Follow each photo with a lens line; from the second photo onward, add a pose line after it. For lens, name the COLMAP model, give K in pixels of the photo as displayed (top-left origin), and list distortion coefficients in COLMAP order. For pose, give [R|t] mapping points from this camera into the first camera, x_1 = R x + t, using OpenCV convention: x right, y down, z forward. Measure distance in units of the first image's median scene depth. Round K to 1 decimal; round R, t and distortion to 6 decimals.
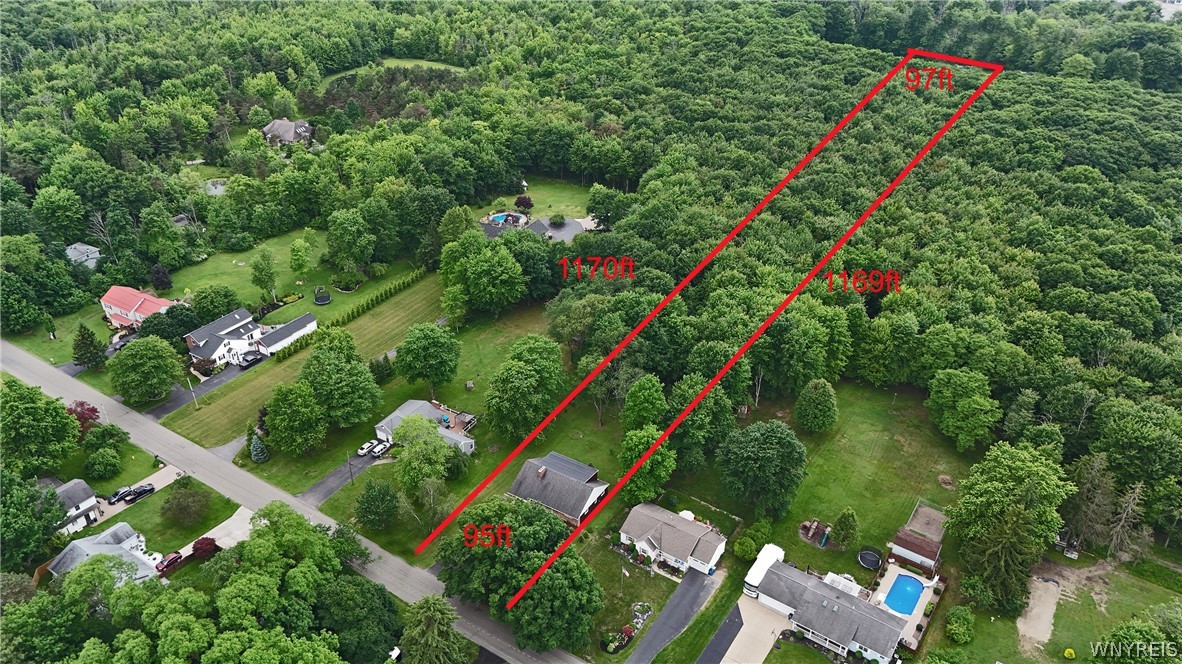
lens RADIAL K [[874.4, 0, 591.0], [0, 874.4, 332.0], [0, 0, 1]] dist [0.078492, -0.079990]
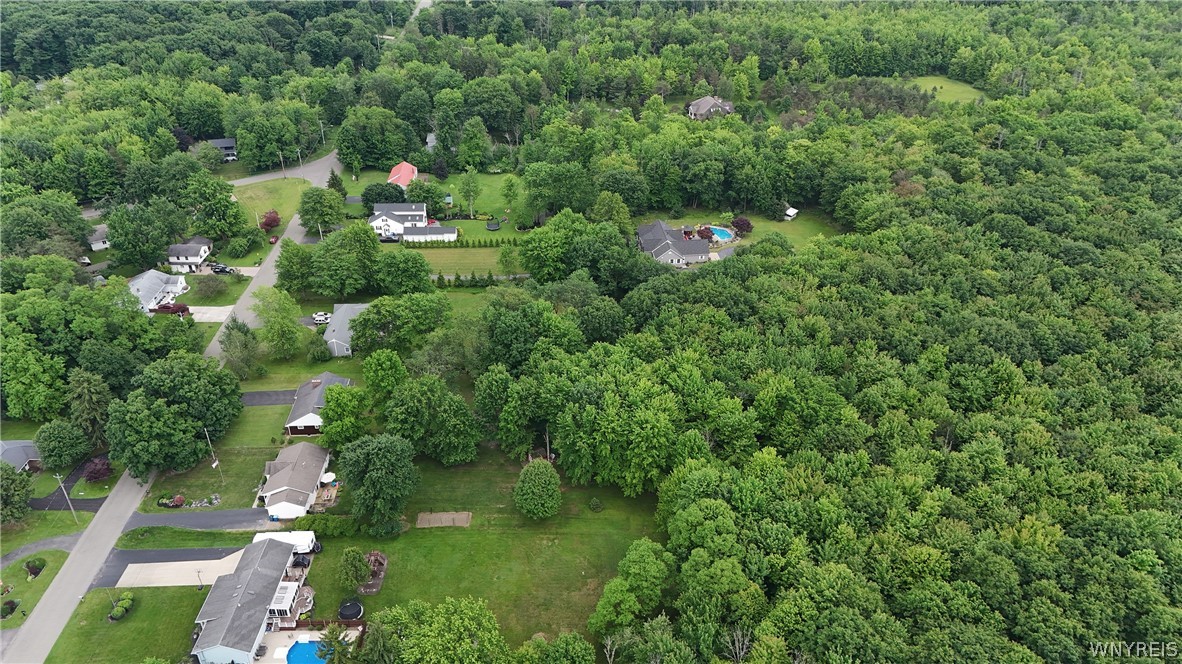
lens RADIAL K [[874.4, 0, 591.0], [0, 874.4, 332.0], [0, 0, 1]] dist [0.078492, -0.079990]
pose [[0.569990, 0.424279, -0.703632, 0.585071], [-0.422785, 0.885743, 0.191604, -0.171340], [0.704531, 0.188273, 0.684243, 0.284703]]
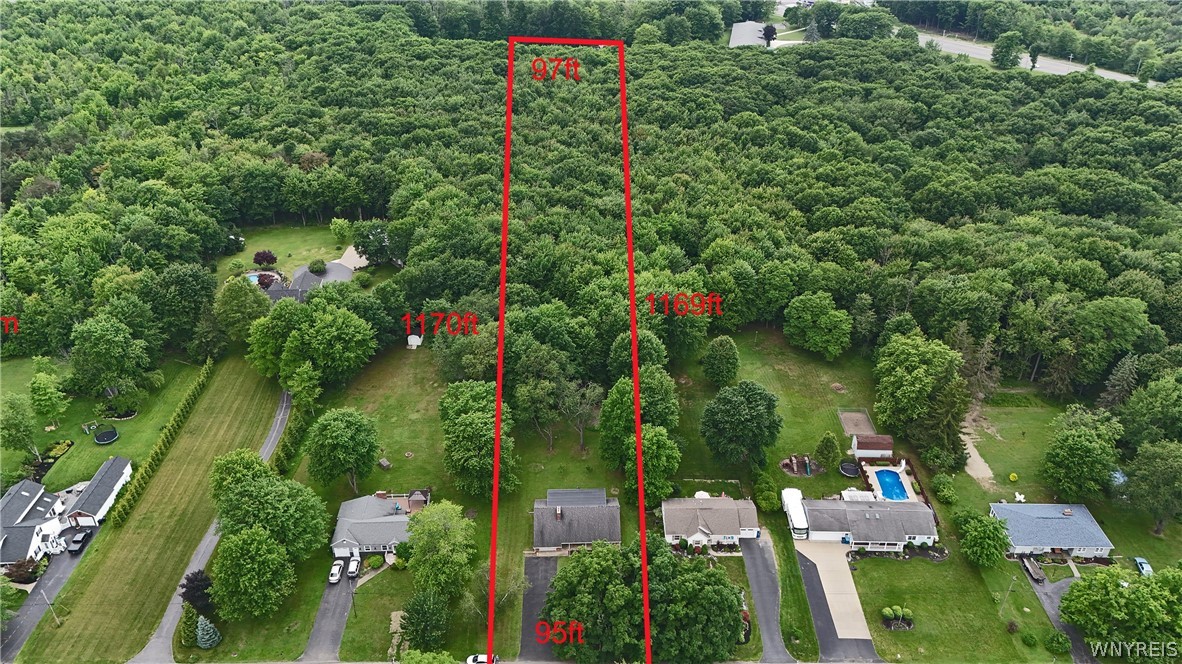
lens RADIAL K [[874.4, 0, 591.0], [0, 874.4, 332.0], [0, 0, 1]] dist [0.078492, -0.079990]
pose [[0.830754, -0.288182, 0.476234, -0.264789], [0.288194, 0.954635, 0.074943, -0.054277], [-0.476227, 0.074988, 0.876119, 0.089483]]
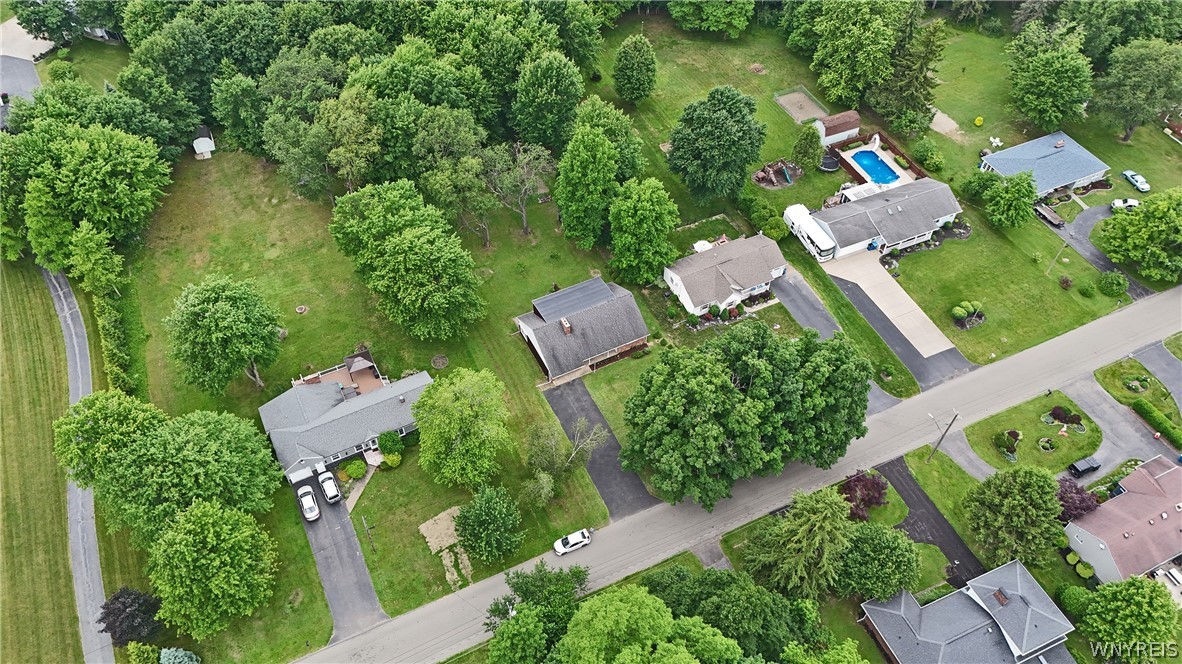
lens RADIAL K [[874.4, 0, 591.0], [0, 874.4, 332.0], [0, 0, 1]] dist [0.078492, -0.079990]
pose [[0.514249, -0.654048, 0.554770, -0.280213], [0.437822, 0.756421, 0.485942, -0.109350], [-0.737469, -0.007004, 0.675345, 0.315933]]
